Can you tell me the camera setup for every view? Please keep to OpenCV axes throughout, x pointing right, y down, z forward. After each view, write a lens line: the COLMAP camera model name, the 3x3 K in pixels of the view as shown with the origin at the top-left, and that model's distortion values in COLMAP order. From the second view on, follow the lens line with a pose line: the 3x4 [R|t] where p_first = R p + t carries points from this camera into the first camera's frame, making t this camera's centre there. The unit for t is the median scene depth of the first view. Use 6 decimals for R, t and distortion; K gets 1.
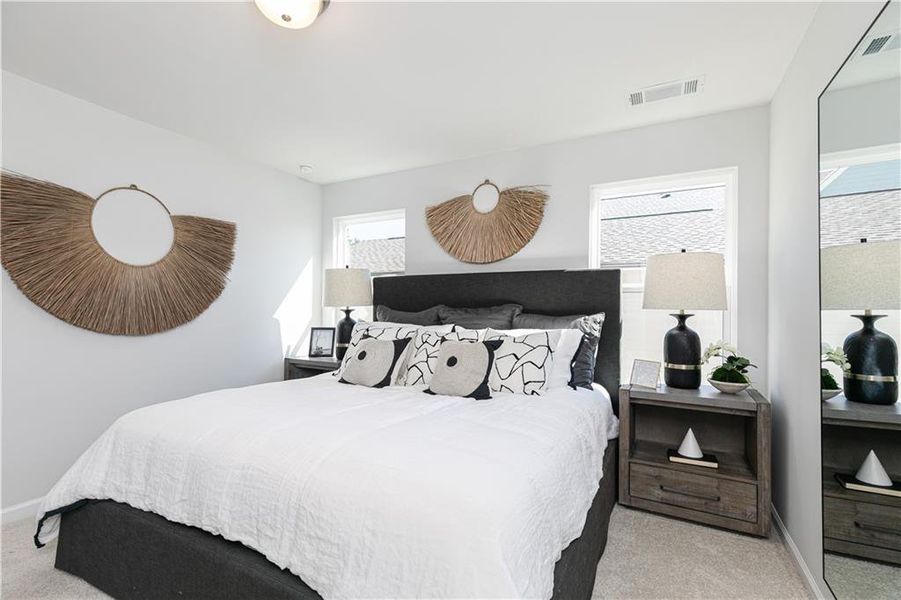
lens RADIAL K [[406.1, 0, 450.4], [0, 406.1, 301.1], [0, 0, 1]] dist [-0.001427, 0.000107]
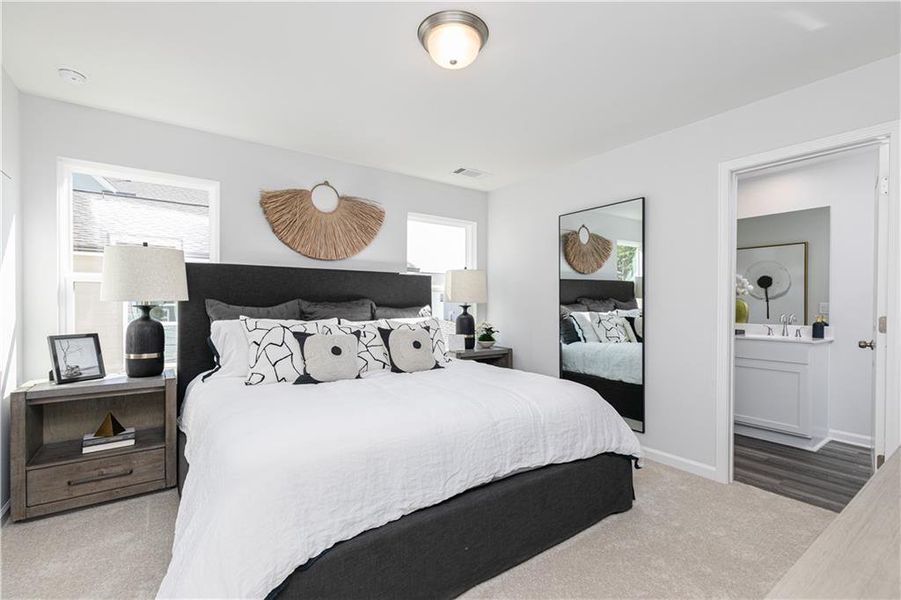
lens RADIAL K [[406.1, 0, 455.5], [0, 406.1, 303.5], [0, 0, 1]] dist [-0.001427, 0.000107]
pose [[0.434038, -0.011483, 0.900821, -0.812611], [-0.016338, 0.999654, 0.020615, -0.007540], [-0.900746, -0.023665, 0.433701, 0.256125]]
